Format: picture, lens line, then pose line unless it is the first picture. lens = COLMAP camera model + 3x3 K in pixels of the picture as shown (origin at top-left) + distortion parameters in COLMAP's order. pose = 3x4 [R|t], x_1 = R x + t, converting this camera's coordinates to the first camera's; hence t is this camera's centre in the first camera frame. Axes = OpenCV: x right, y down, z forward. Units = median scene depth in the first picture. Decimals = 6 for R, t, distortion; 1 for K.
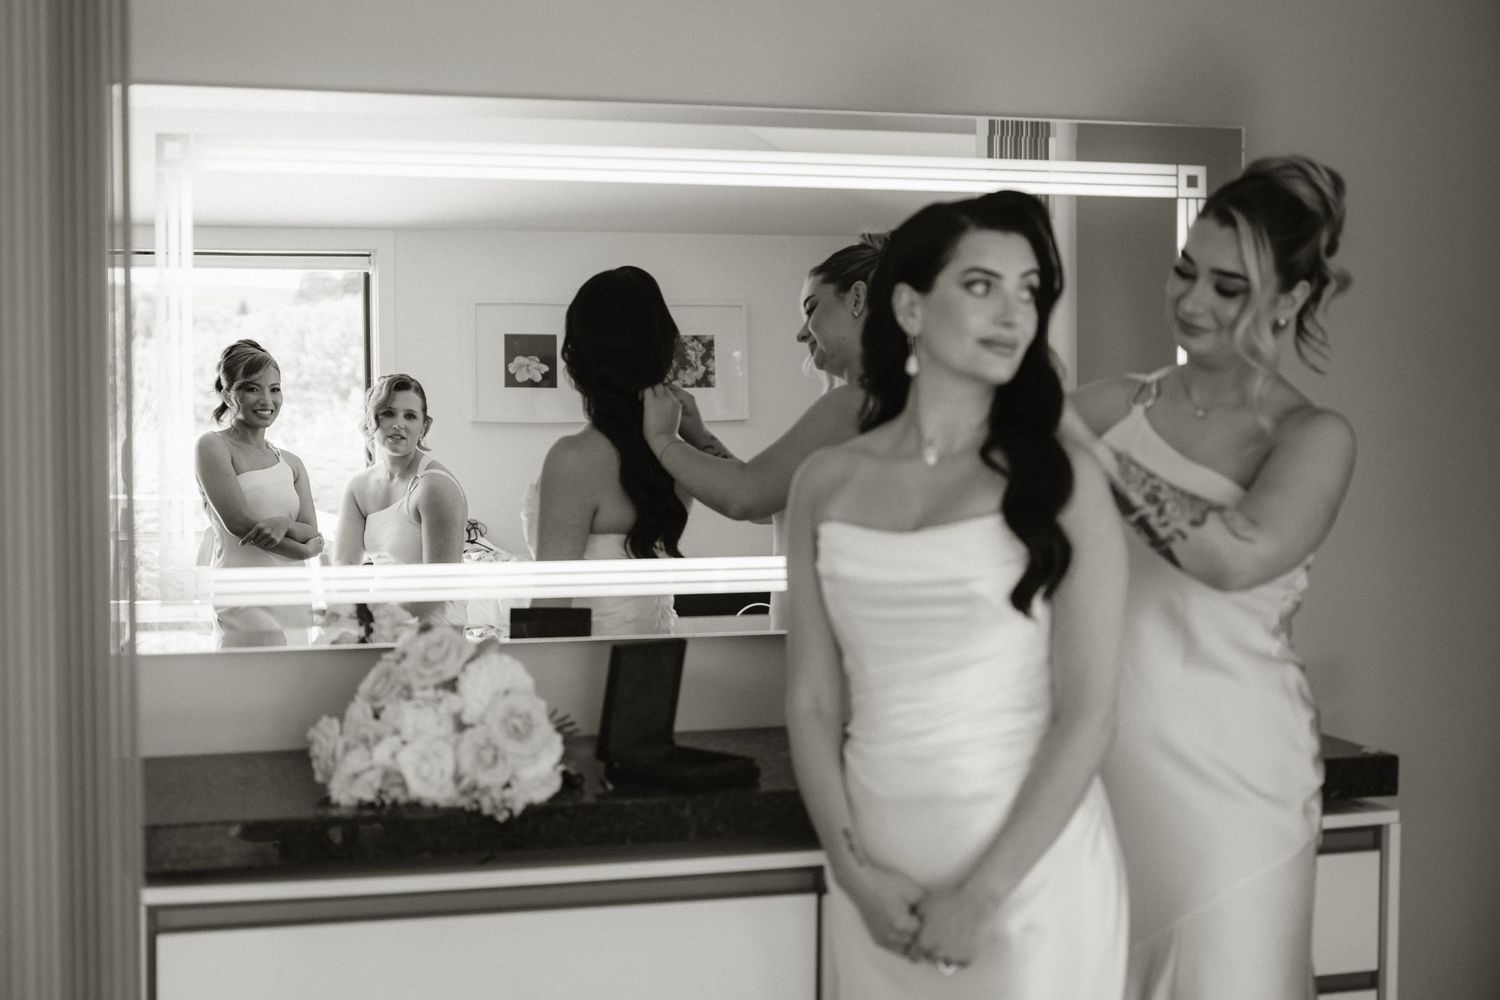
lens RADIAL K [[2115.4, 0, 750.0], [0, 2115.4, 500.0], [0, 0, 1]] dist [0.383689, 0.008011]
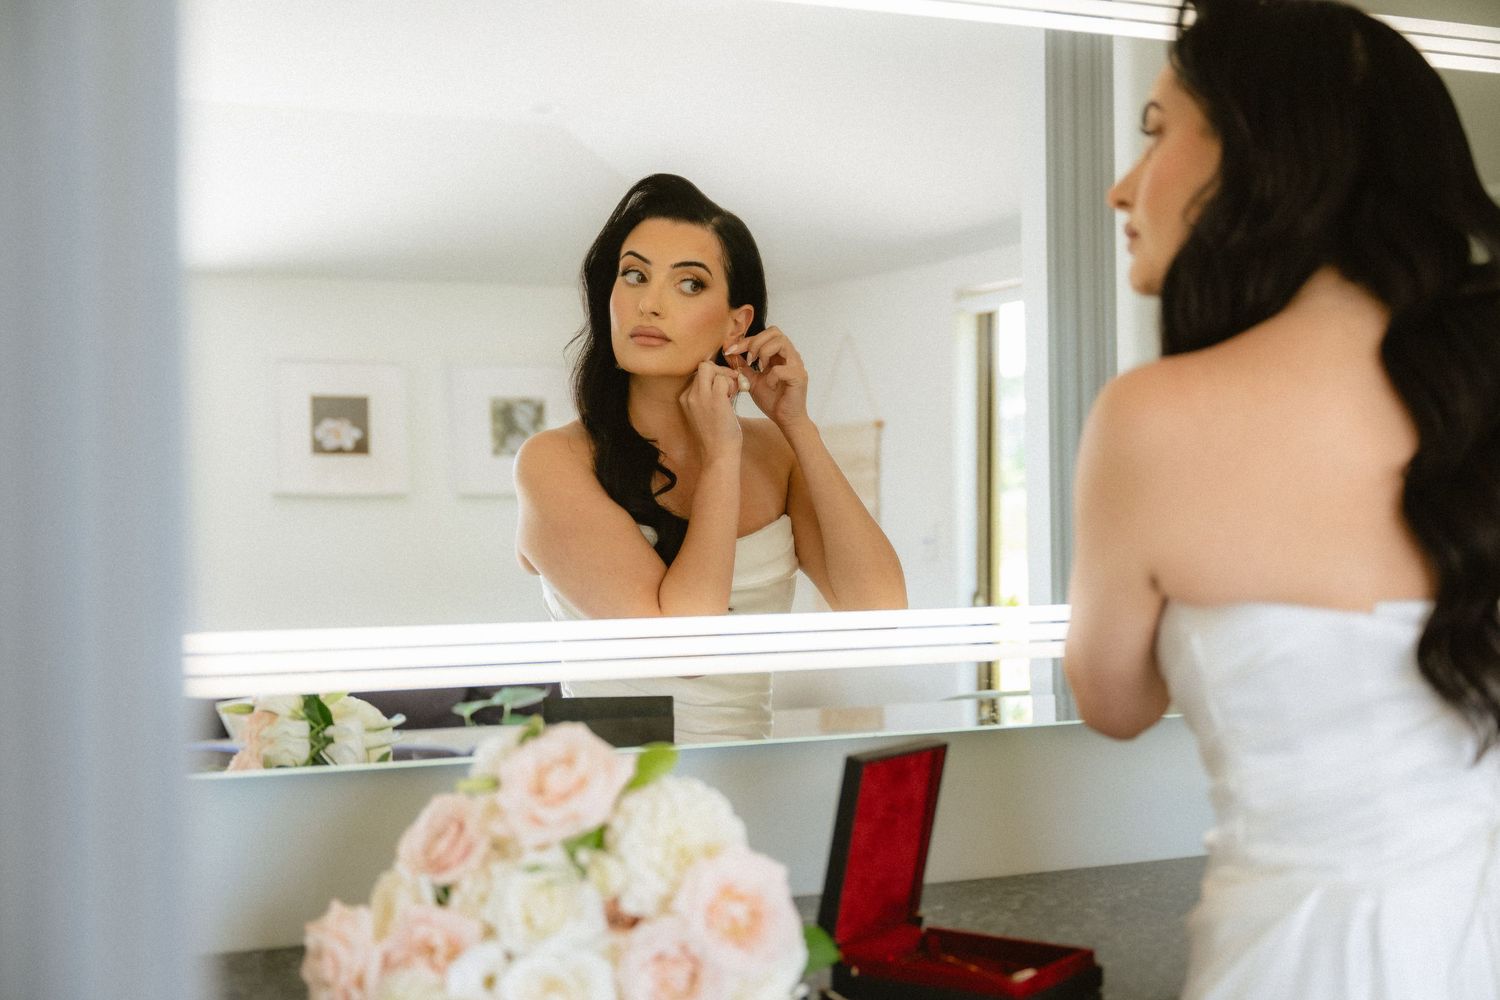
lens RADIAL K [[2034.8, 0, 750.0], [0, 2034.8, 500.0], [0, 0, 1]] dist [-0.021179, -0.015535]
pose [[0.989962, -0.010351, 0.140951, -0.169232], [0.017691, 0.998546, -0.050923, 0.030425], [-0.140219, 0.052905, 0.988706, 0.503835]]
